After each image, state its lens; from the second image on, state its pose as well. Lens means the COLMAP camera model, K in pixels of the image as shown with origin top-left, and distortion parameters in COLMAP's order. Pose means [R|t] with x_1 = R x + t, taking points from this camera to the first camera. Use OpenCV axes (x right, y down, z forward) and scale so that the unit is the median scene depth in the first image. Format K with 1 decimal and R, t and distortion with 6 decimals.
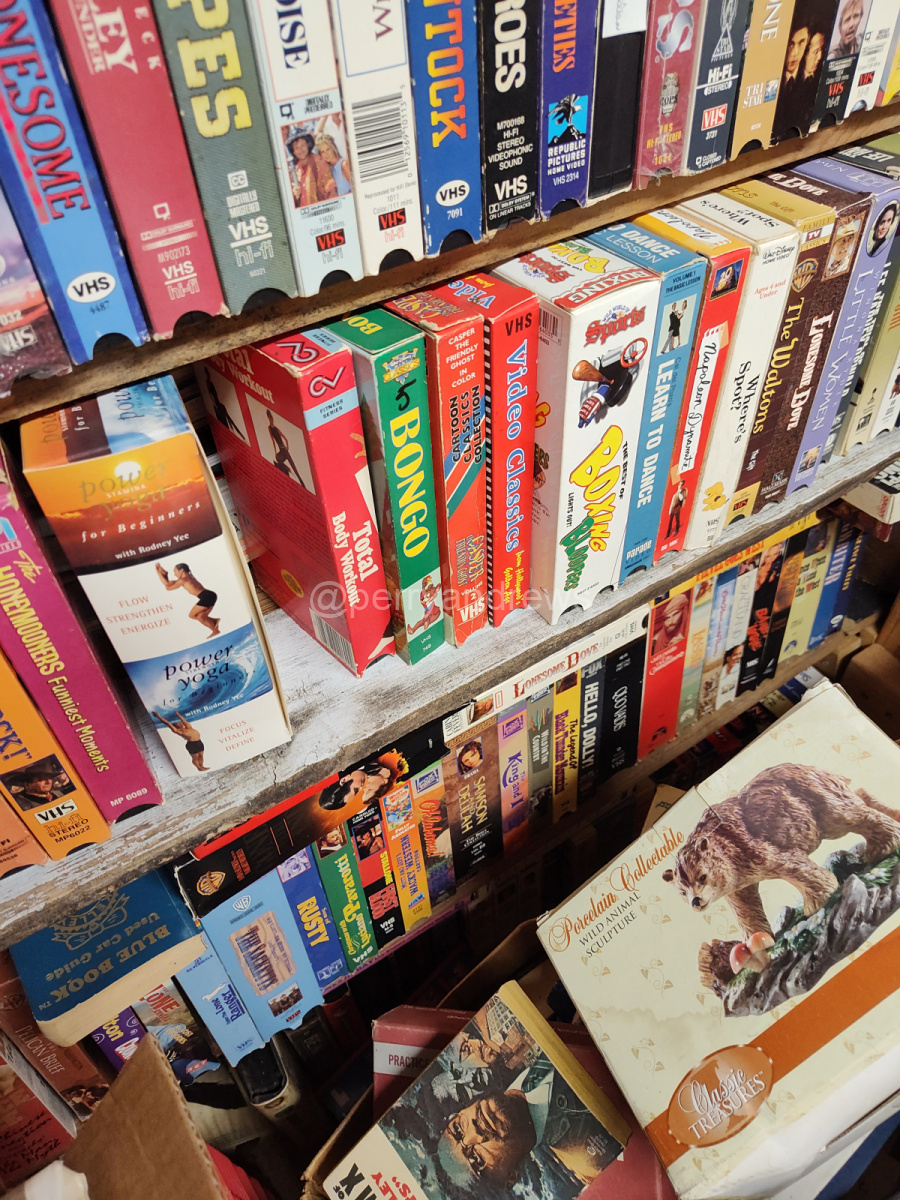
lens RADIAL K [[820.0, 0, 450.0], [0, 820.0, 600.0], [0, 0, 1]] dist [0.059353, -0.093735]
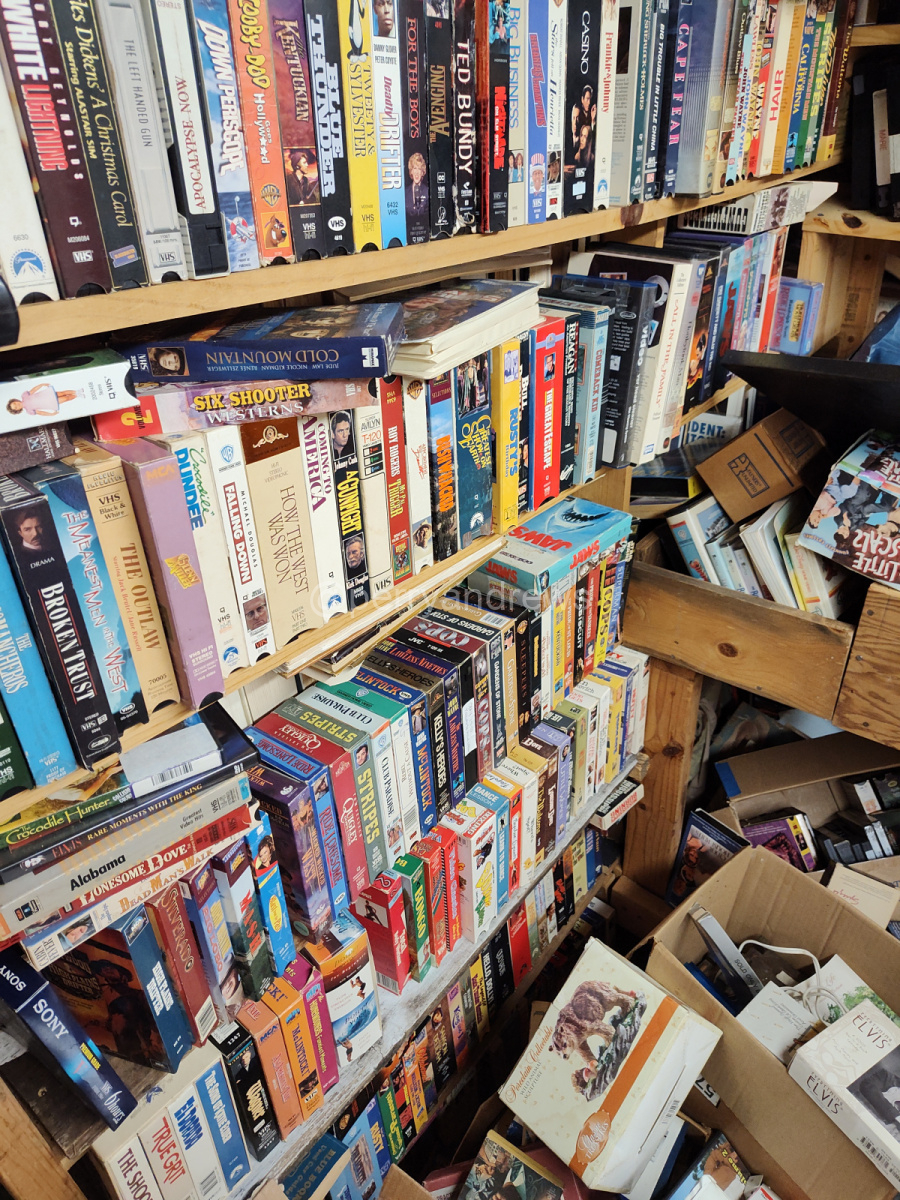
lens RADIAL K [[820.0, 0, 450.0], [0, 820.0, 600.0], [0, 0, 1]] dist [0.059353, -0.093735]
pose [[0.948727, -0.158635, 0.273409, -0.441760], [0.220355, 0.952048, -0.212244, -0.433820], [-0.226629, 0.261608, 0.938190, -1.446235]]
